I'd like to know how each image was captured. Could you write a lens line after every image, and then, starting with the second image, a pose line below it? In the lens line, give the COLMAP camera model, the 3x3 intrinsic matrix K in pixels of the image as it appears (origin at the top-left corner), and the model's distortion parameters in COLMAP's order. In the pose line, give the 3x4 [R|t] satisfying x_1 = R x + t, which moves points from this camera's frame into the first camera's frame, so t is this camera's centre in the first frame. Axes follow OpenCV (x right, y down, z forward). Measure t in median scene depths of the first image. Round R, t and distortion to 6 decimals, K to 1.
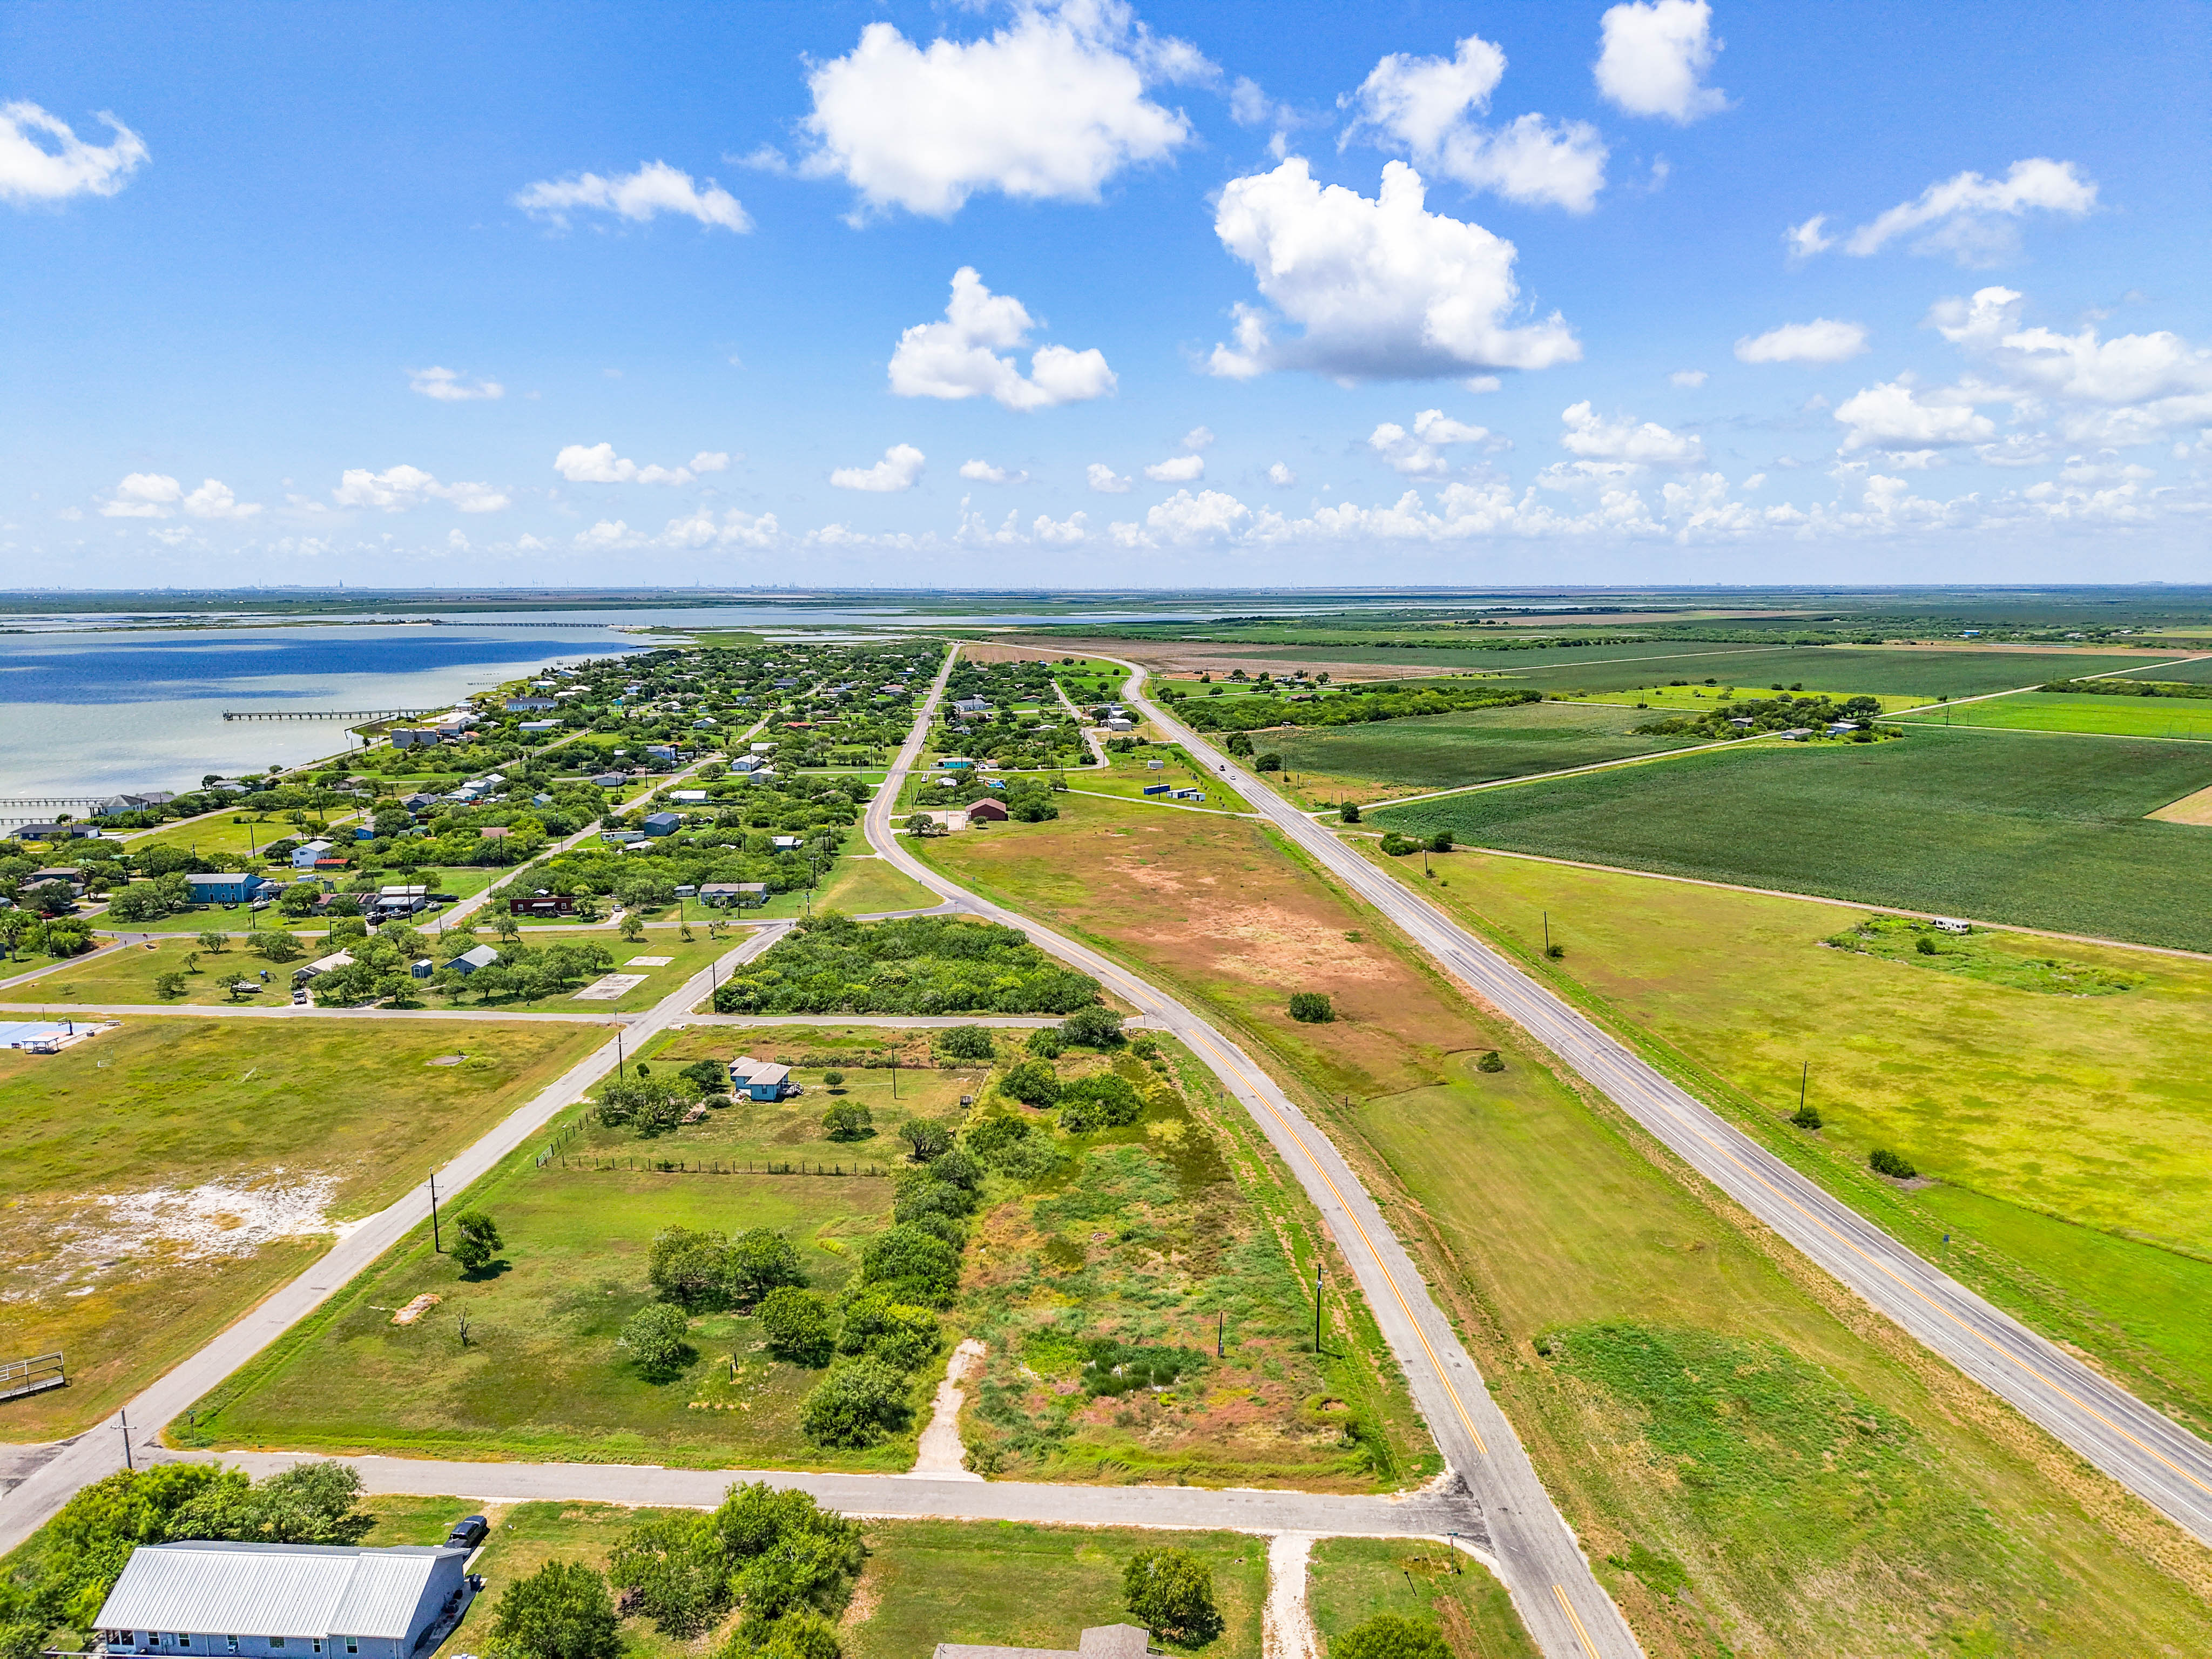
lens RADIAL K [[1470.0, 0, 1110.0], [0, 1470.0, 871.5], [0, 0, 1]] dist [0.028813, -0.024094]
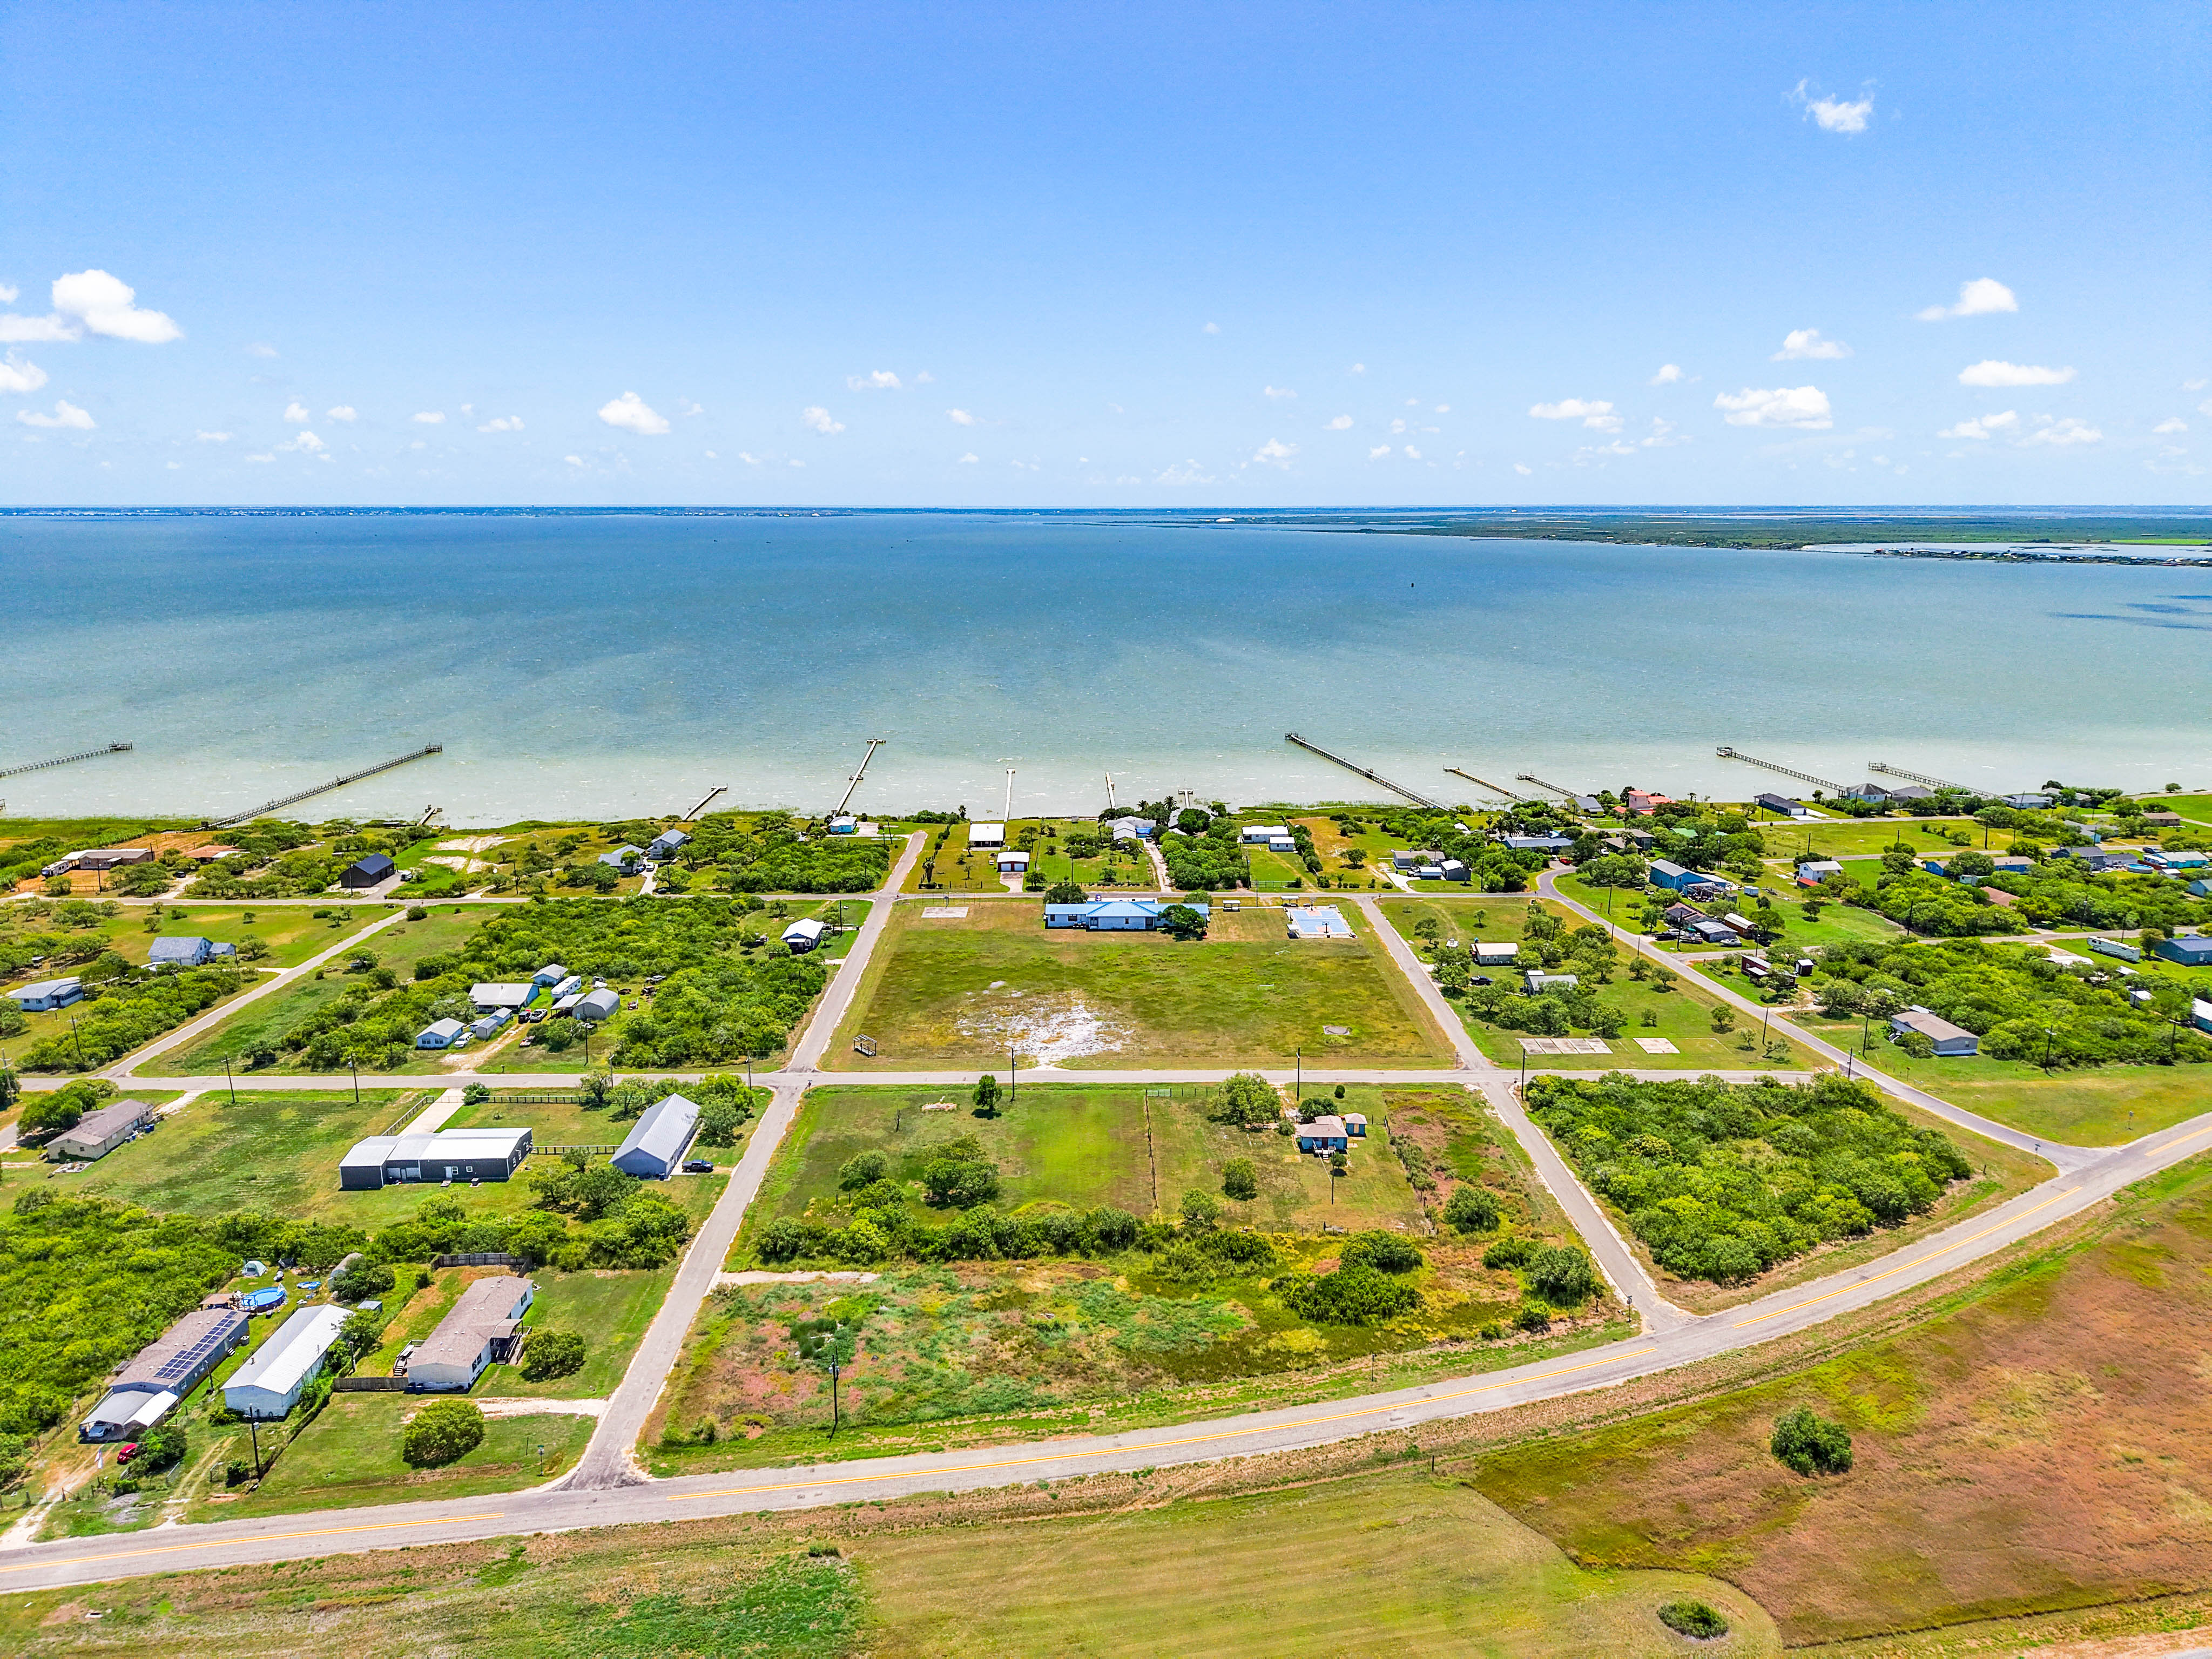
lens RADIAL K [[1480.2, 0, 1111.7], [0, 1480.2, 830.6], [0, 0, 1]] dist [0.015649, -0.008450]
pose [[0.087666, 0.221534, -0.971204, 1.054040], [-0.194357, 0.960025, 0.201440, -0.367937], [0.977006, 0.171101, 0.127218, 0.837615]]
